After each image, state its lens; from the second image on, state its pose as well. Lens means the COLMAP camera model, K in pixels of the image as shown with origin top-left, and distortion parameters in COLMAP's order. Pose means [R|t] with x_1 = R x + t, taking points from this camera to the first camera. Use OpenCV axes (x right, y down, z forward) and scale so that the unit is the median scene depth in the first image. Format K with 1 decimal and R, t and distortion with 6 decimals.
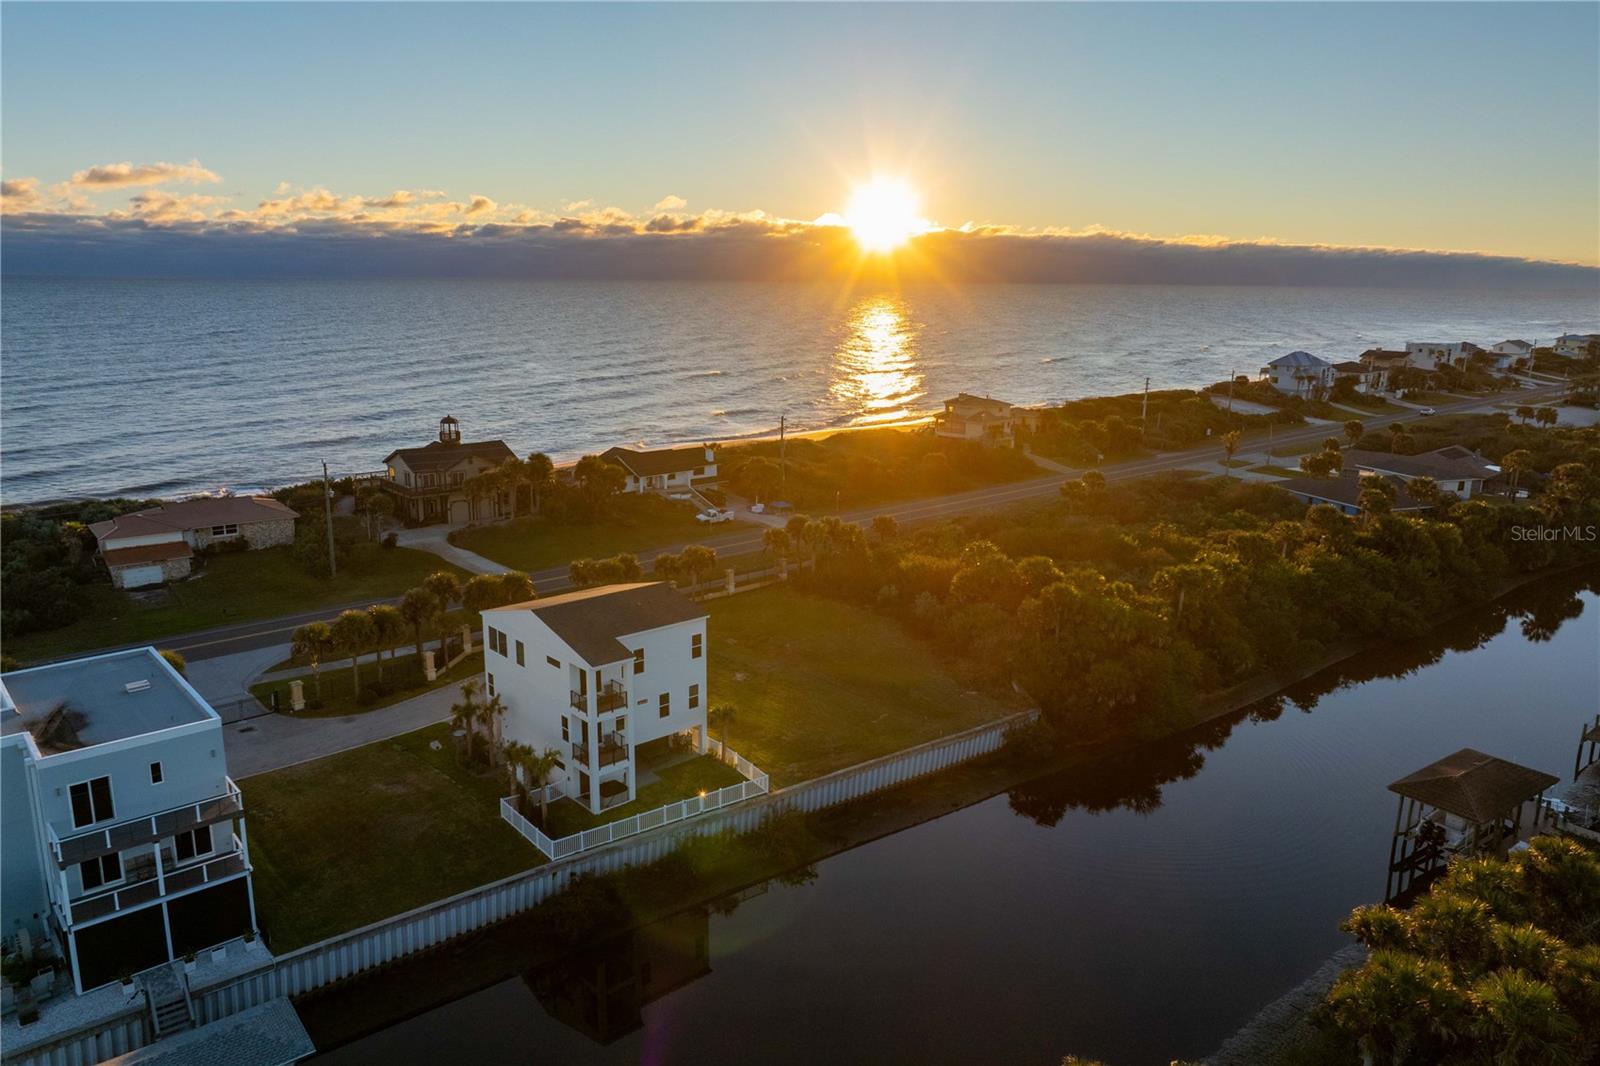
lens RADIAL K [[1101.8, 0, 800.0], [0, 1101.8, 533.0], [0, 0, 1]] dist [0.006026, -0.001649]
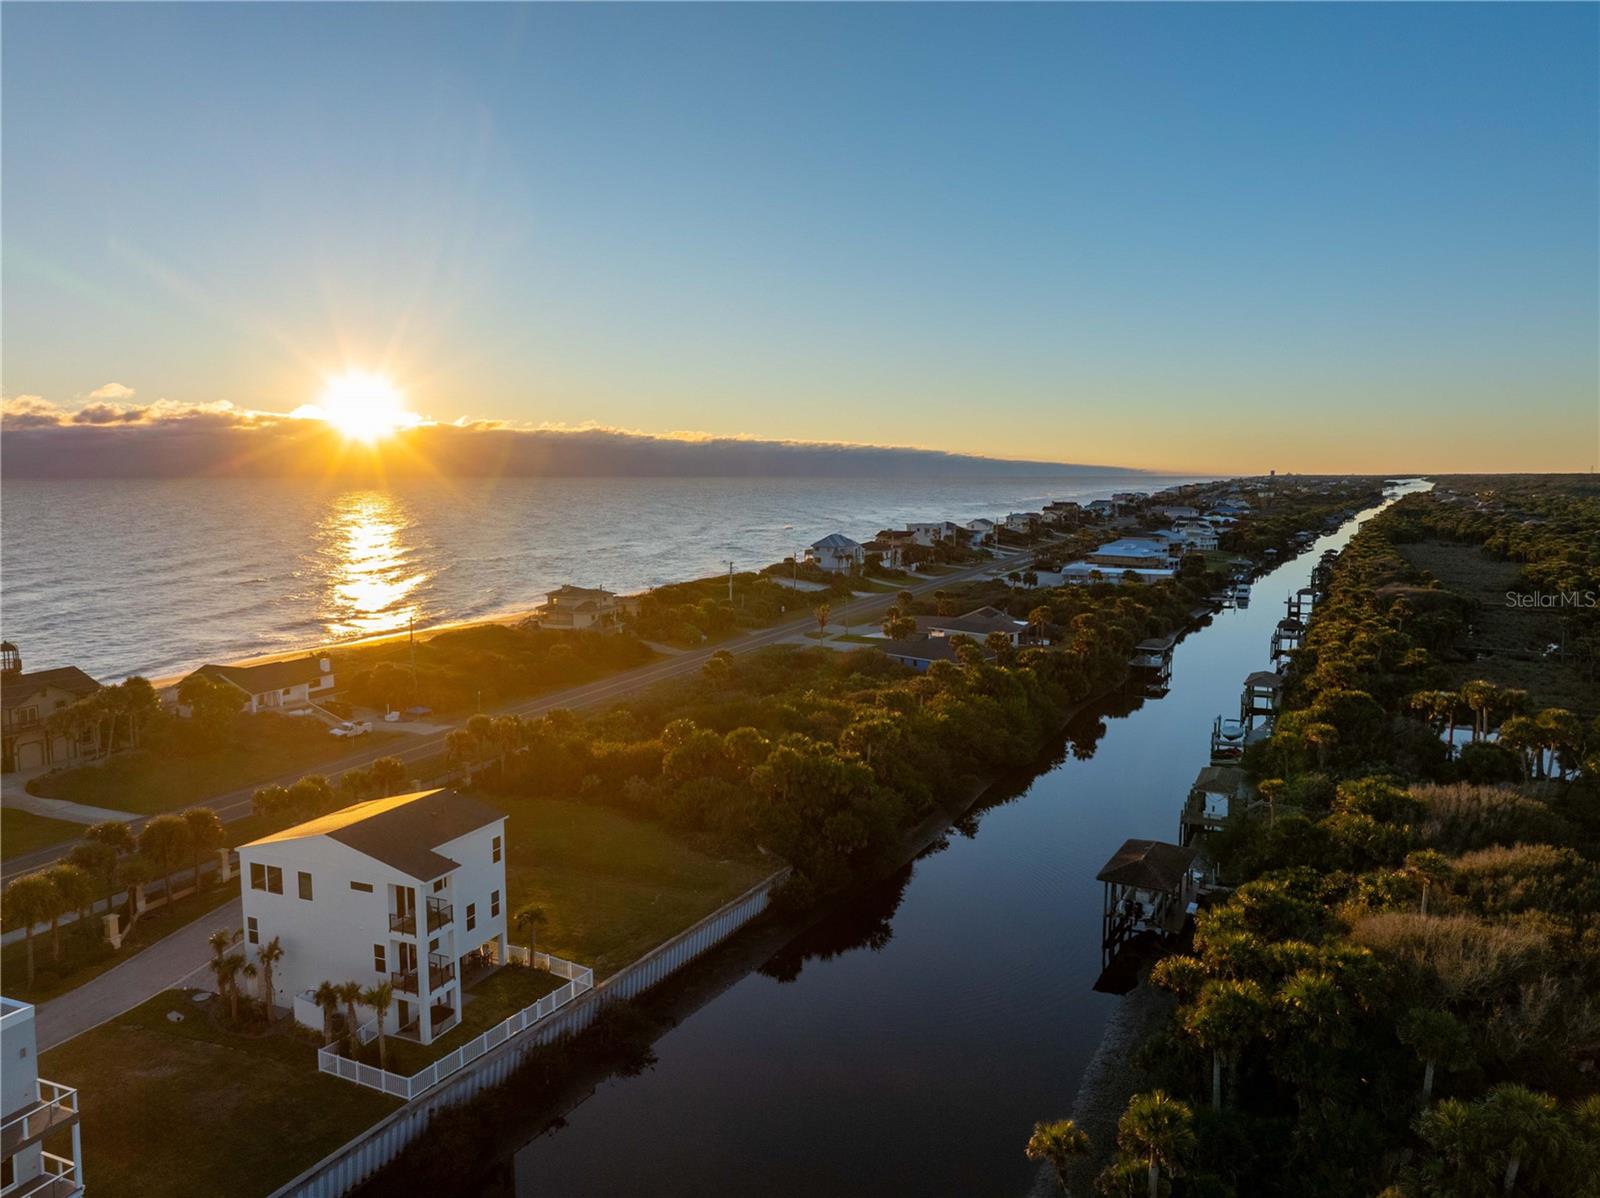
lens RADIAL K [[1120.4, 0, 800.0], [0, 1120.4, 599.0], [0, 0, 1]] dist [-0.002065, 0.000046]
pose [[0.905159, -0.057734, 0.421134, -0.133497], [0.105238, 0.990327, -0.090427, 0.001076], [-0.411839, 0.126170, 0.902480, -0.012020]]
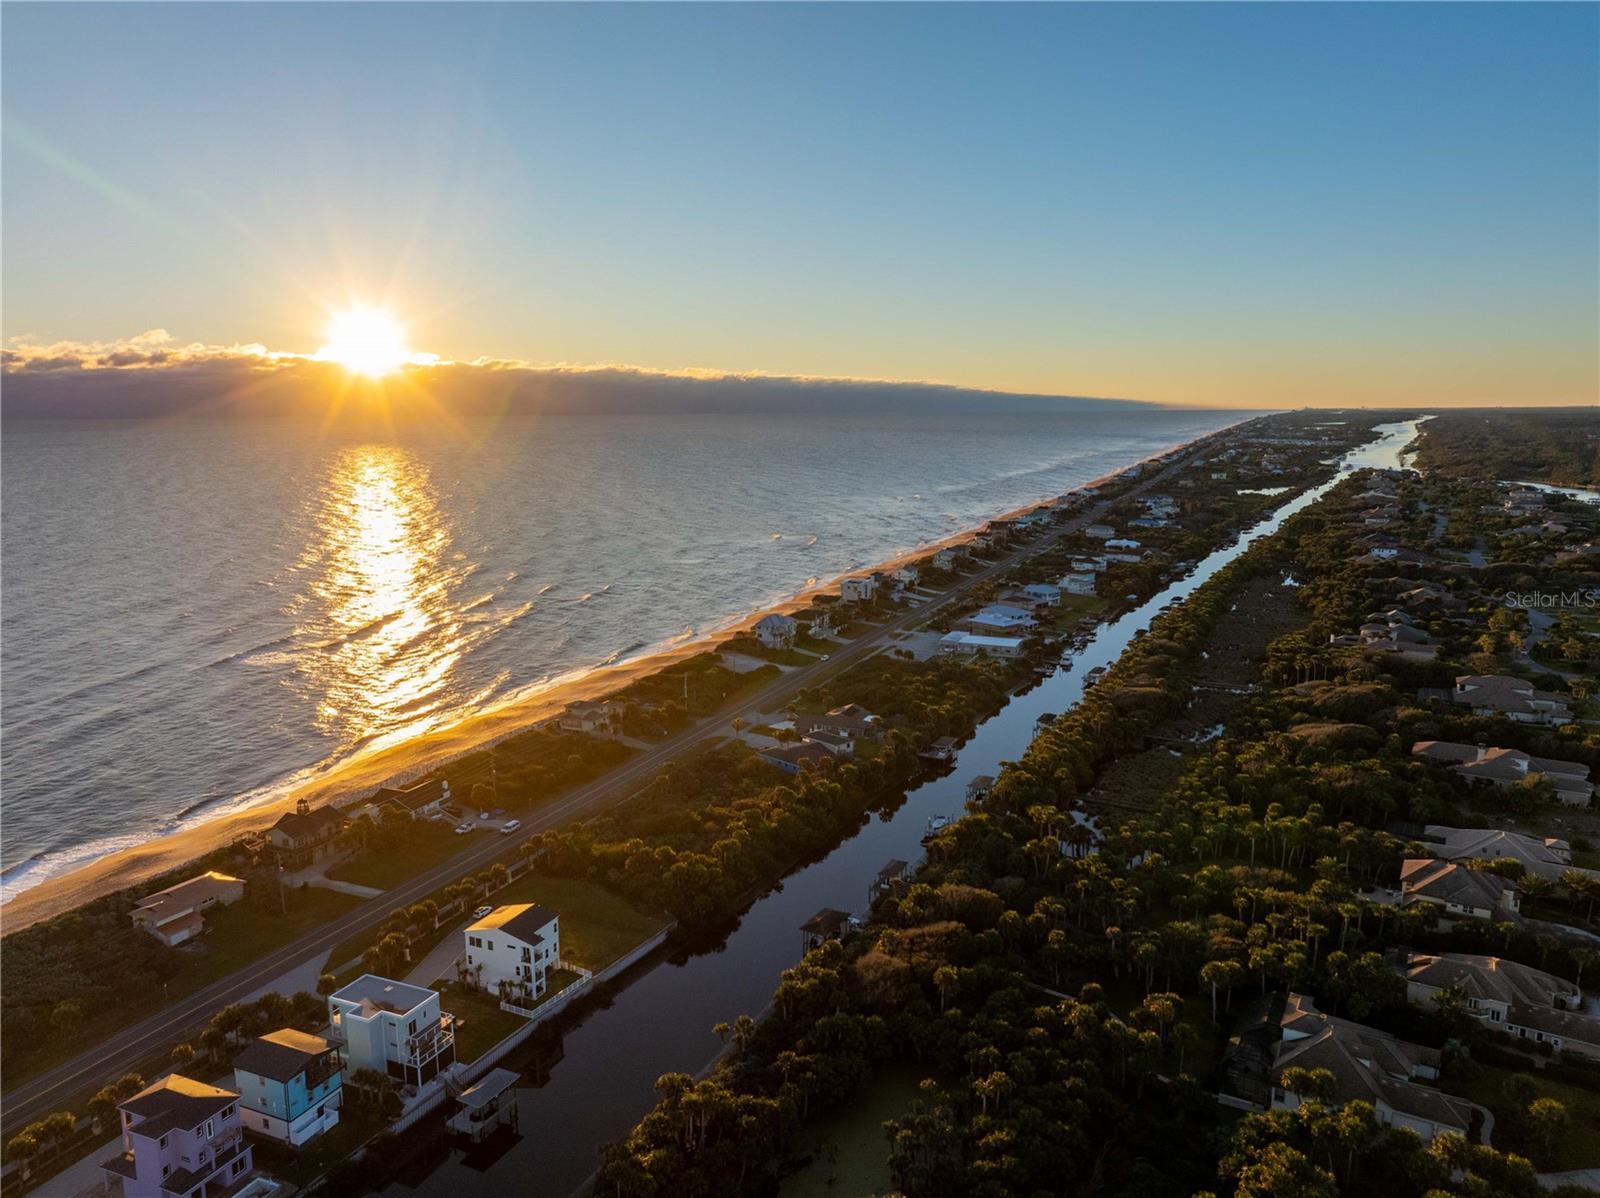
lens RADIAL K [[1115.4, 0, 791.9], [0, 1115.4, 592.3], [0, 0, 1]] dist [0.000865, 0.004385]
pose [[0.910247, -0.085111, 0.405223, -0.308426], [0.111620, 0.992855, -0.042196, -0.268953], [-0.398737, 0.083640, 0.913243, -0.894264]]
